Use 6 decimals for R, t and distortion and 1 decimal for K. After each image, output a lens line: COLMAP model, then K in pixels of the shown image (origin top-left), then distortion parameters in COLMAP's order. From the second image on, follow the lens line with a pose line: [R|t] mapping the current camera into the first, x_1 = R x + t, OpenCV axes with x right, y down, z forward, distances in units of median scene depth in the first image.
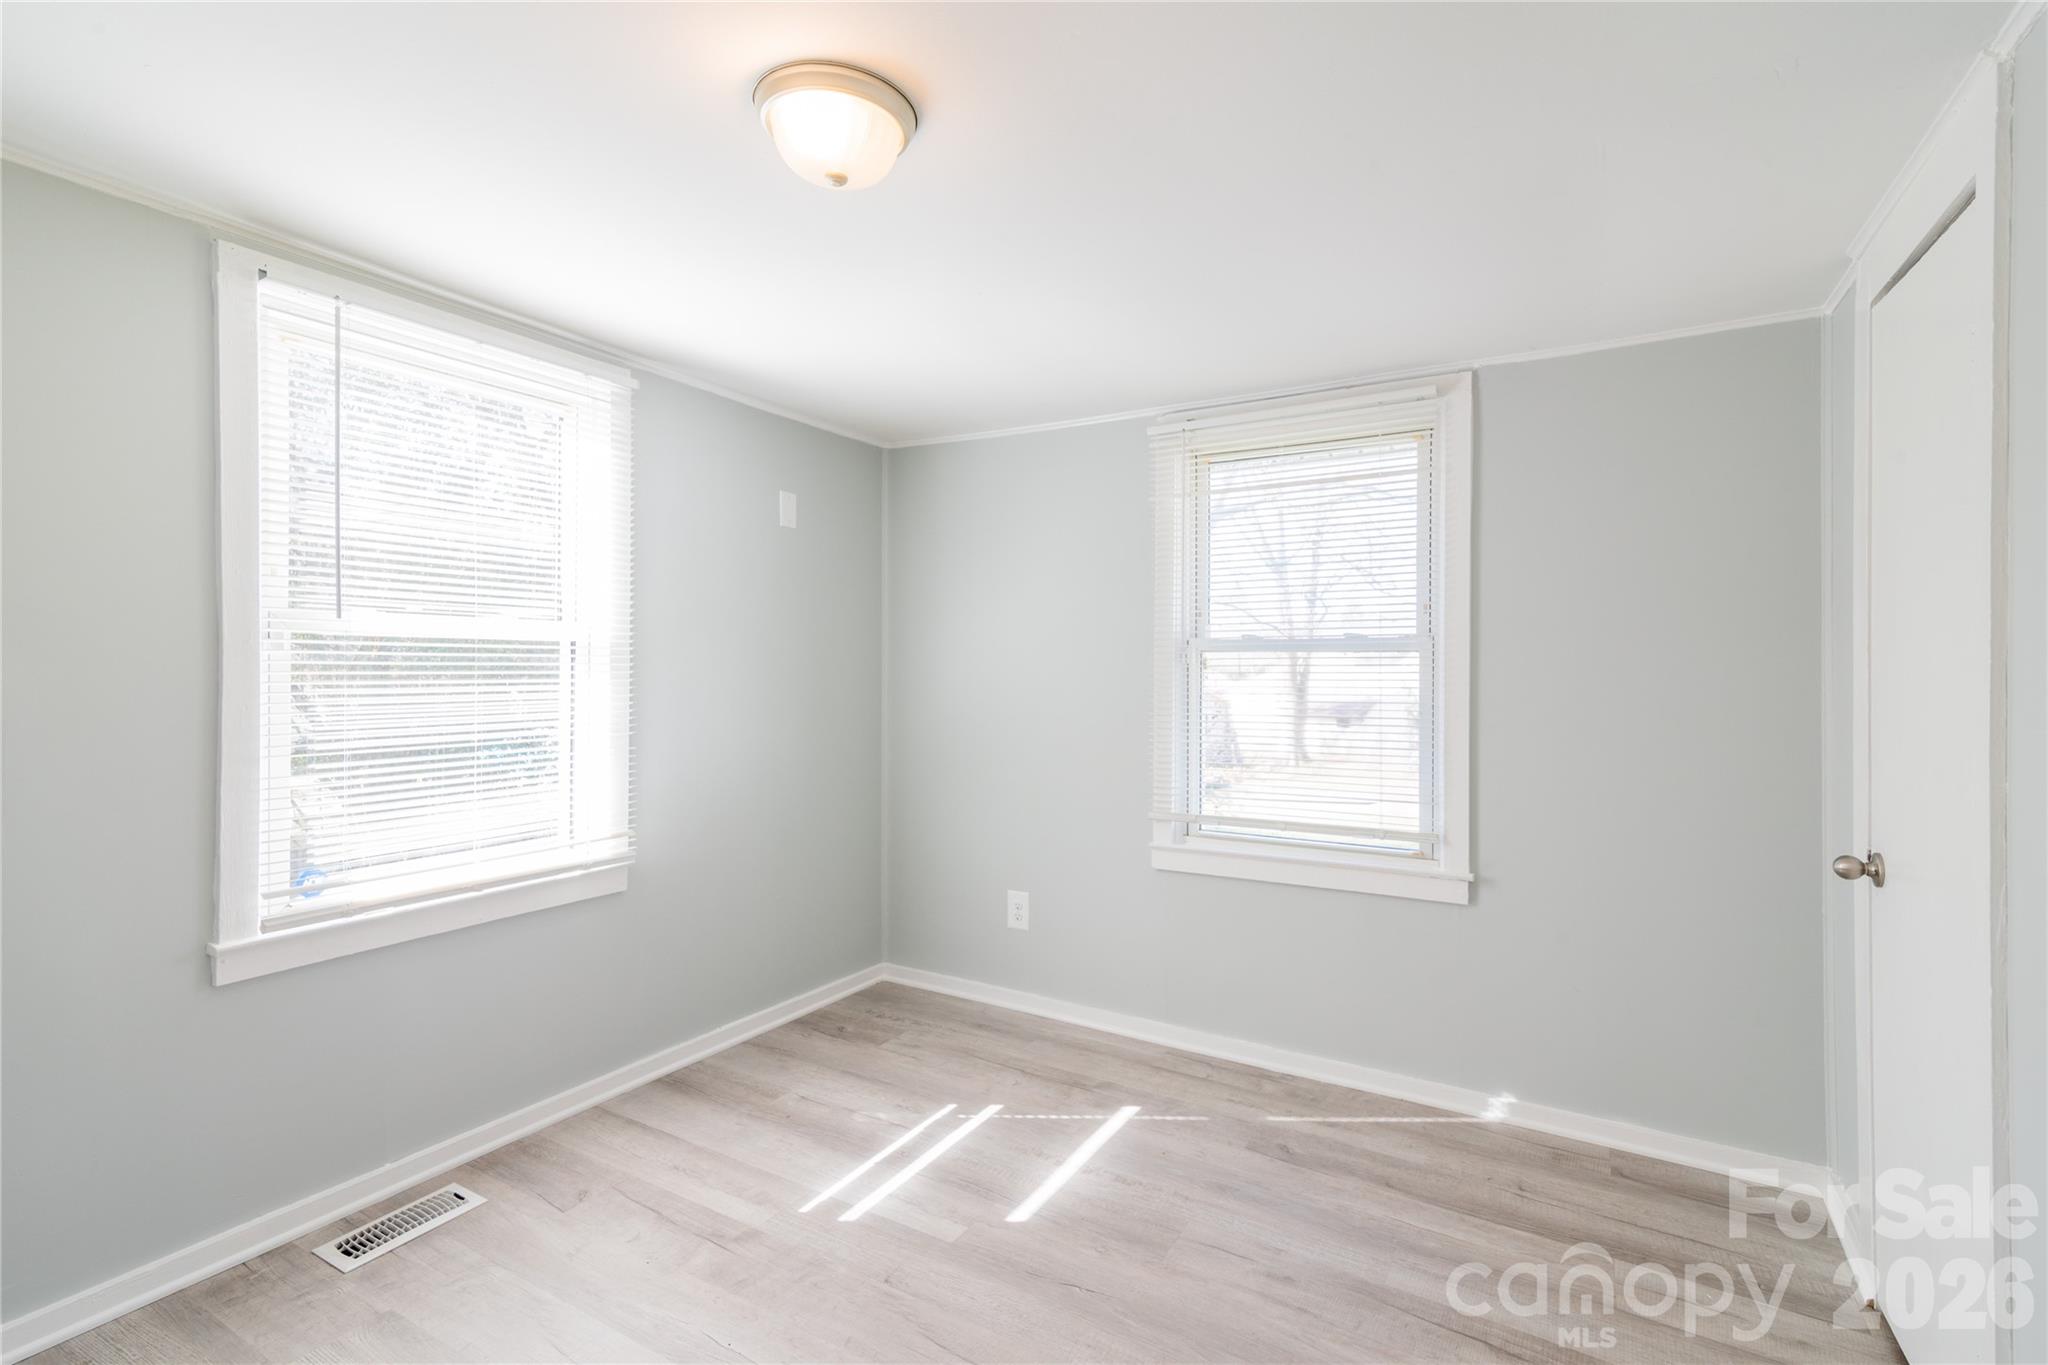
lens RADIAL K [[941.5, 0, 1012.4], [0, 941.5, 671.7], [0, 0, 1]] dist [0.018337, -0.001857]
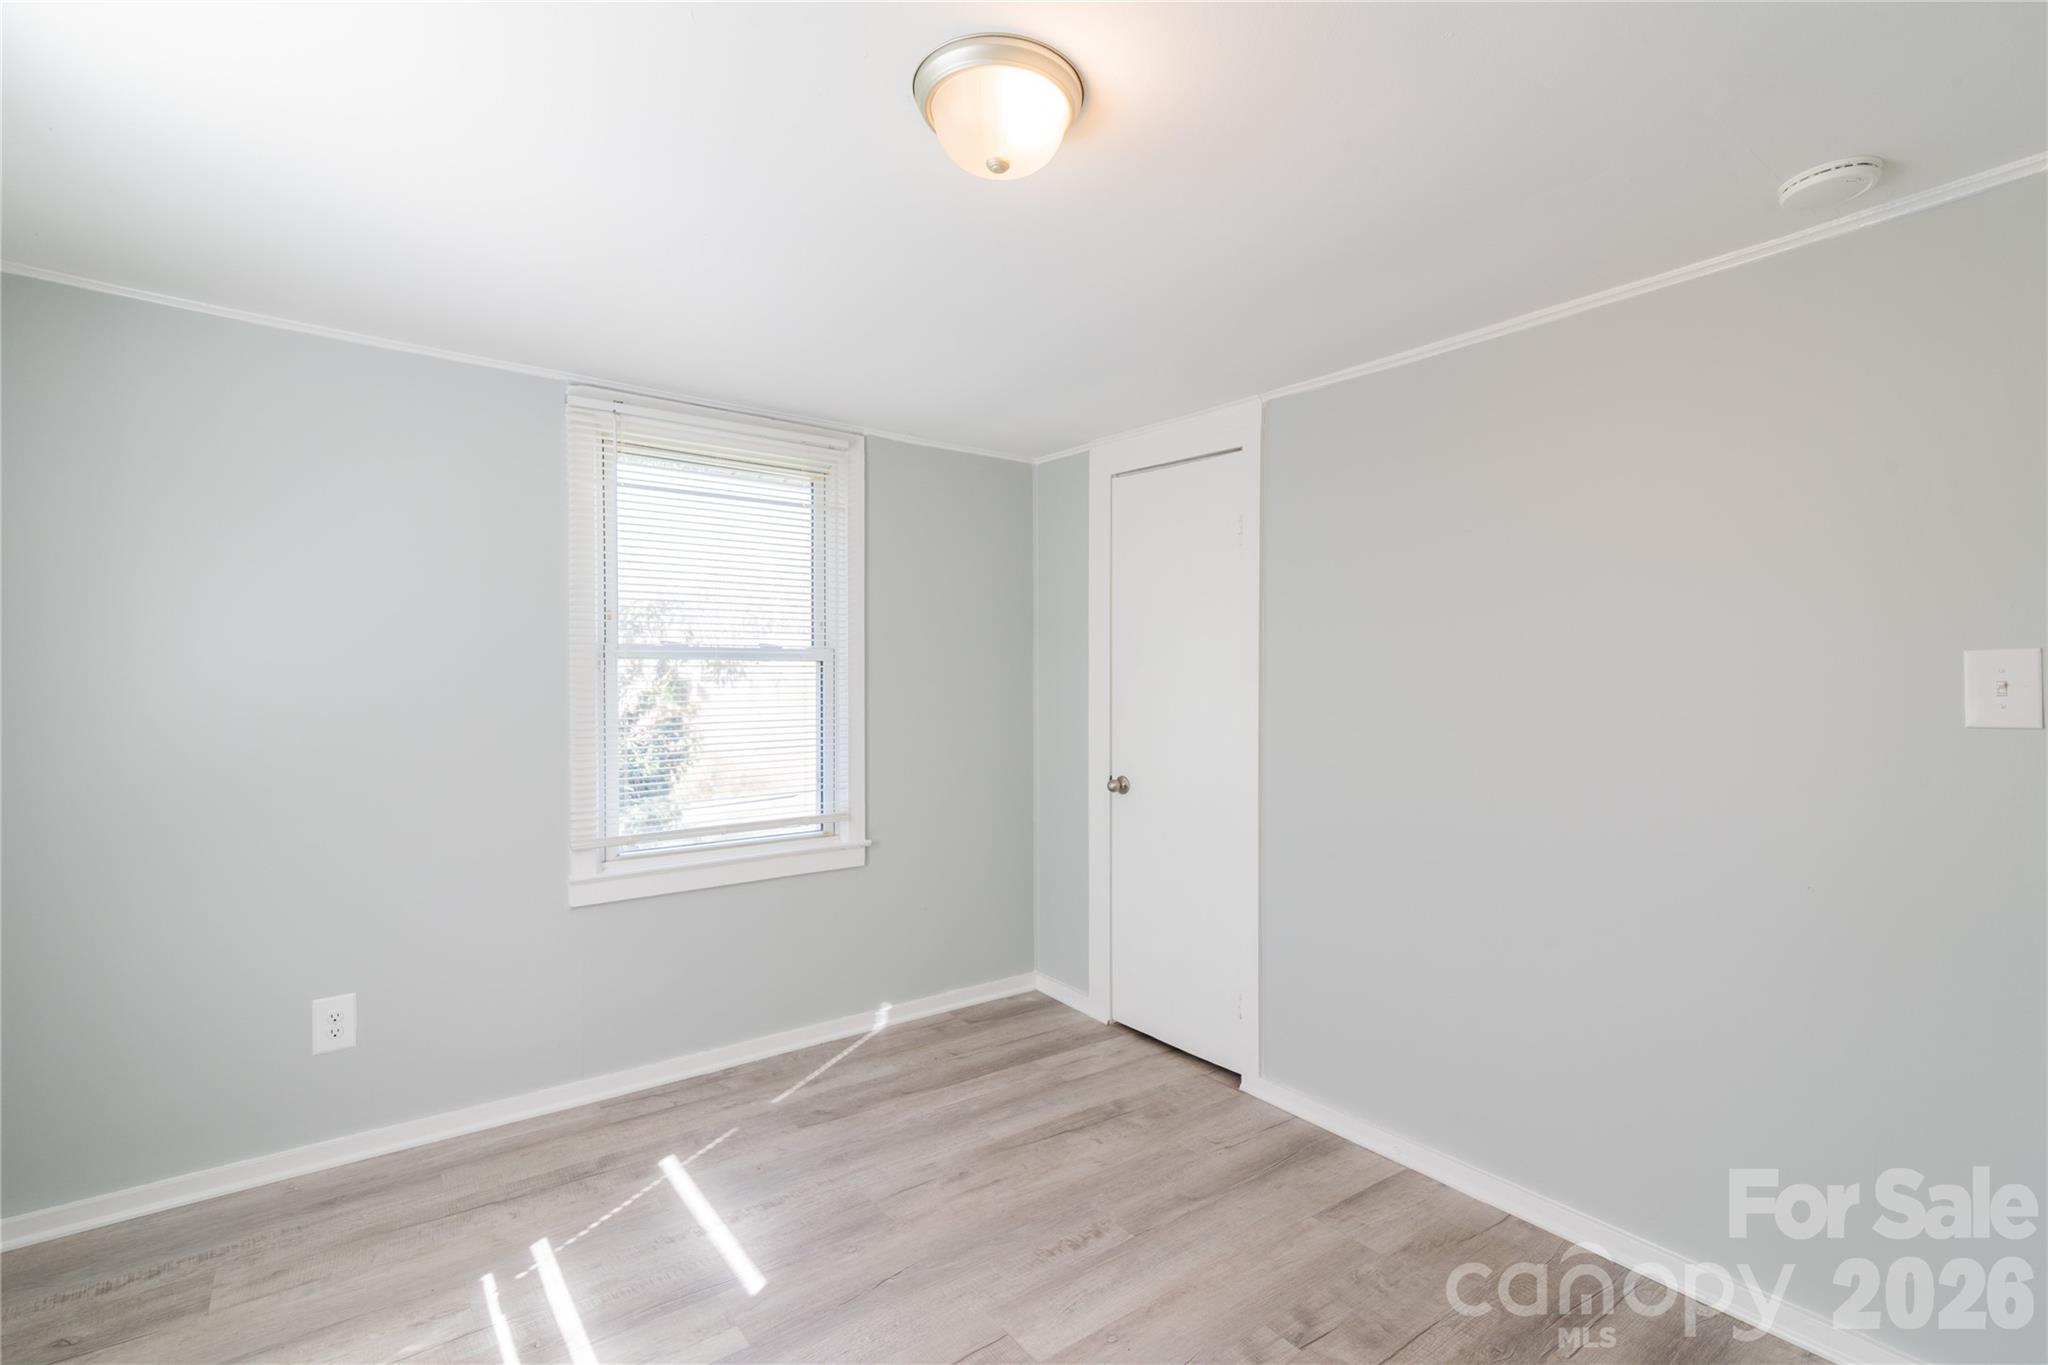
lens RADIAL K [[941.5, 0, 1023.3], [0, 941.5, 686.7], [0, 0, 1]] dist [0.018337, -0.001857]
pose [[0.369442, -0.015127, 0.929131, -0.584343], [0.000652, 0.999871, 0.016020, -0.008985], [-0.929253, -0.005313, 0.369405, 0.342684]]
